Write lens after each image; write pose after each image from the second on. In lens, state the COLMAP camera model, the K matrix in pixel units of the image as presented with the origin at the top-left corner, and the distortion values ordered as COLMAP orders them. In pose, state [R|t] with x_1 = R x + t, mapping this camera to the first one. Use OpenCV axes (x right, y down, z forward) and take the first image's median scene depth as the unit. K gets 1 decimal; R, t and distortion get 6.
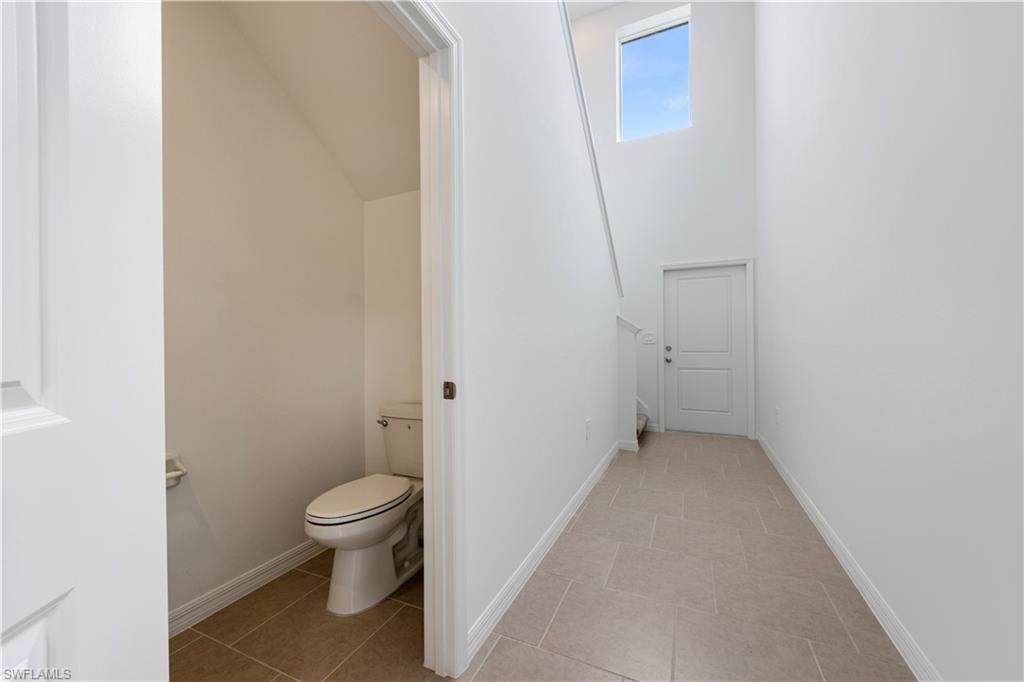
lens RADIAL K [[394.9, 0, 509.7], [0, 394.9, 346.9], [0, 0, 1]] dist [-0.000319, -0.000086]
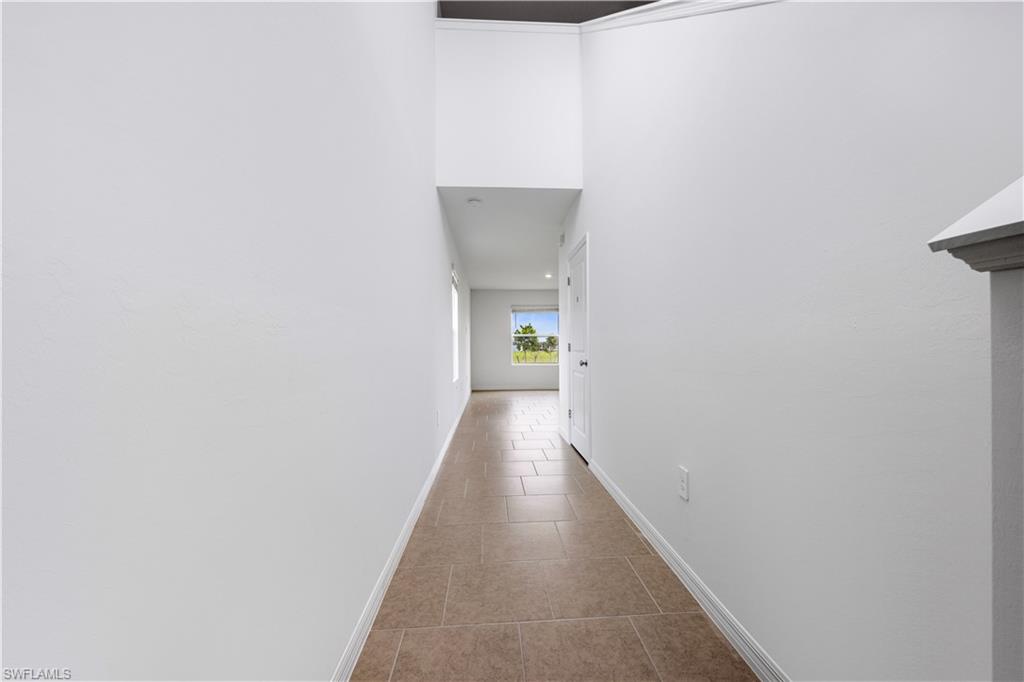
lens RADIAL K [[394.9, 0, 509.7], [0, 394.9, 346.9], [0, 0, 1]] dist [-0.000319, -0.000086]
pose [[-0.885283, 0.023574, -0.464455, 0.938850], [0.018411, 0.999708, 0.015649, -0.026282], [0.464688, 0.005303, -0.885458, 1.842187]]
